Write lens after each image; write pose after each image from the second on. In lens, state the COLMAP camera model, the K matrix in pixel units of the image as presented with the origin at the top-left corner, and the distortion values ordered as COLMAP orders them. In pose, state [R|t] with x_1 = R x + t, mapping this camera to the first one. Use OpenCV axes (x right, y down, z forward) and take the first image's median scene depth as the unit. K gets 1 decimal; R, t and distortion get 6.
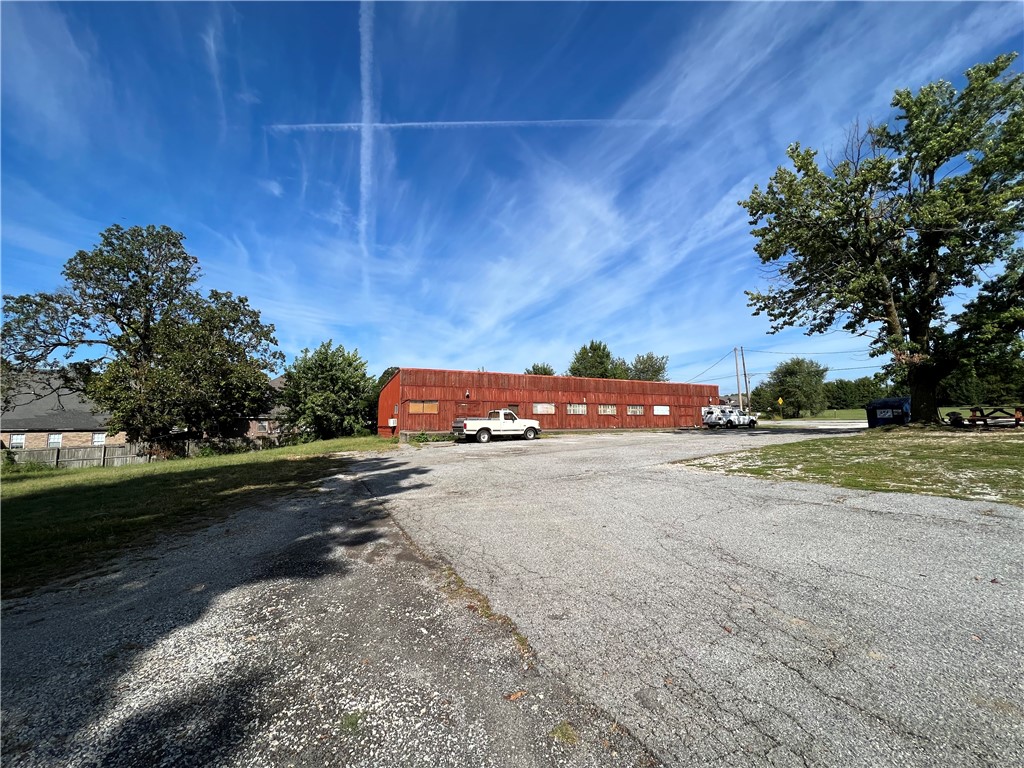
lens RADIAL K [[409.2, 0, 509.3], [0, 409.2, 388.6], [0, 0, 1]] dist [-0.000072, 0.000087]
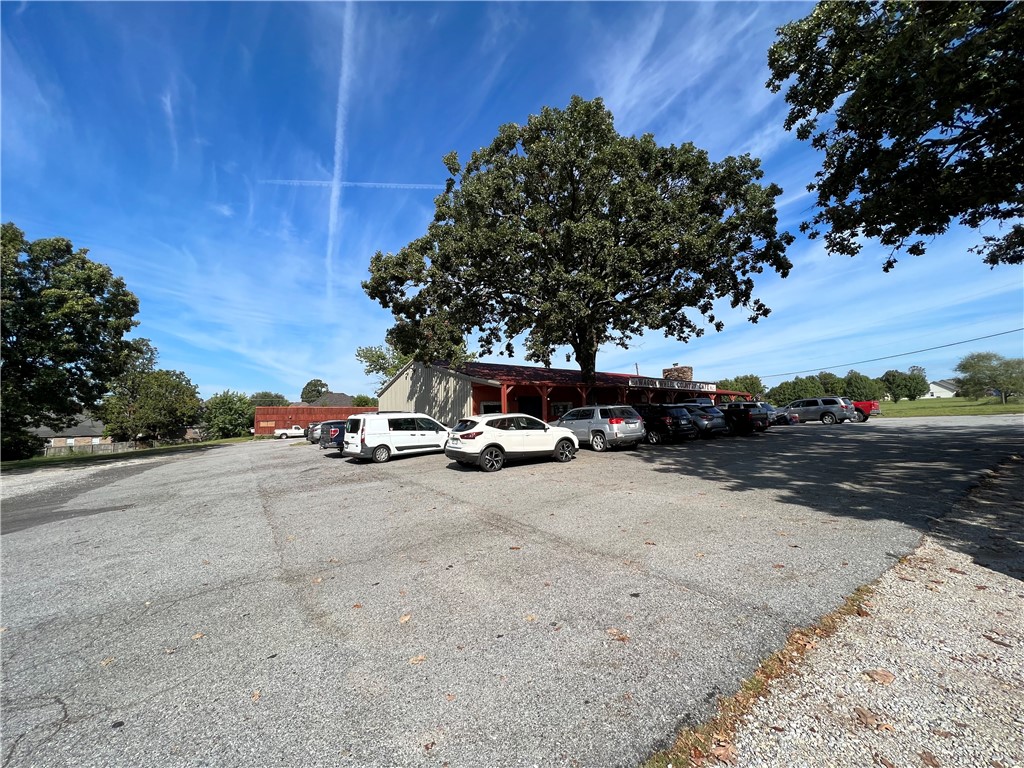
lens RADIAL K [[408.9, 0, 513.8], [0, 408.9, 373.1], [0, 0, 1]] dist [-0.009116, -0.000082]
pose [[0.995492, 0.001036, 0.094841, 0.779463], [0.002049, 0.999472, -0.032424, -0.132593], [-0.094825, 0.032472, 0.994964, -1.146379]]
